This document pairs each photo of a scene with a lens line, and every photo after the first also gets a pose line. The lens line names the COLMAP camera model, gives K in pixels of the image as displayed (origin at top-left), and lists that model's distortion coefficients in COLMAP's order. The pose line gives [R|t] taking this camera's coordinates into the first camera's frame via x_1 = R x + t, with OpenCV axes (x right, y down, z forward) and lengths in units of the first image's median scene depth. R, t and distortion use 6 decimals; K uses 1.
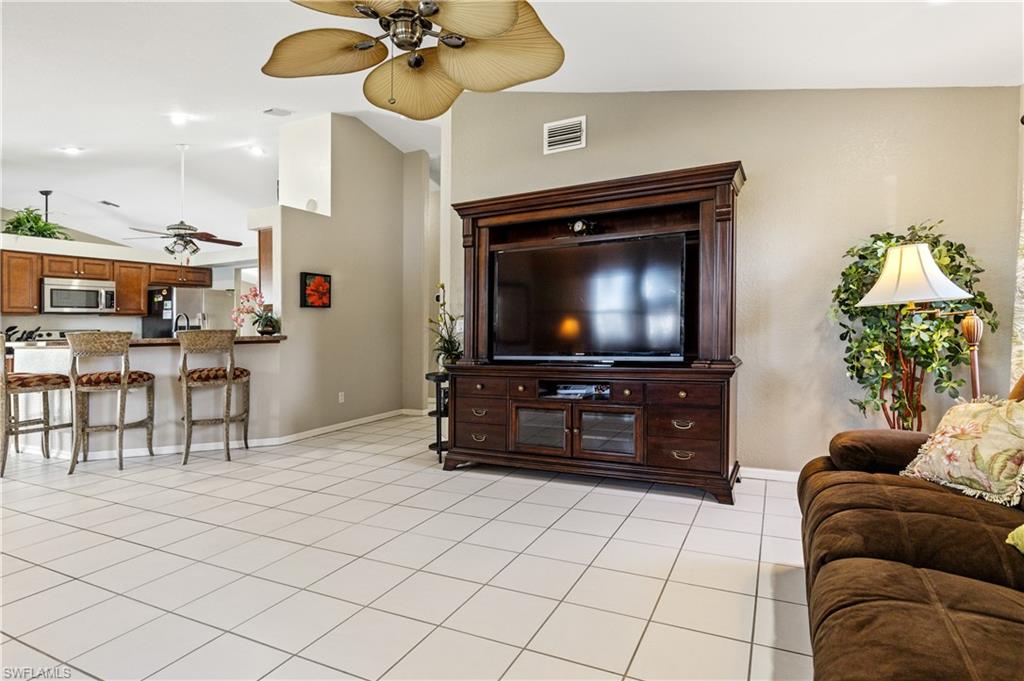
lens RADIAL K [[535.2, 0, 524.0], [0, 535.2, 318.7], [0, 0, 1]] dist [-0.001543, 0.000460]
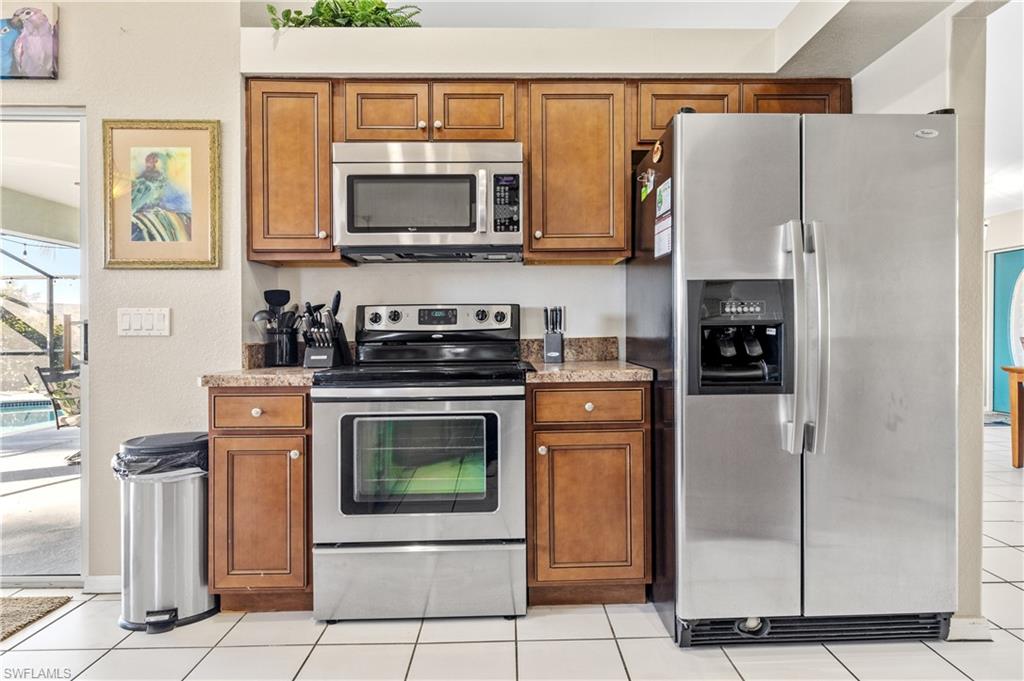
lens RADIAL K [[538.7, 0, 518.6], [0, 538.7, 330.1], [0, 0, 1]] dist [0.000899, 0.001712]
pose [[0.457981, 0.022665, -0.888673, -0.529195], [0.011495, 0.999440, 0.031415, 0.029505], [0.888888, -0.024603, 0.457464, 0.920966]]
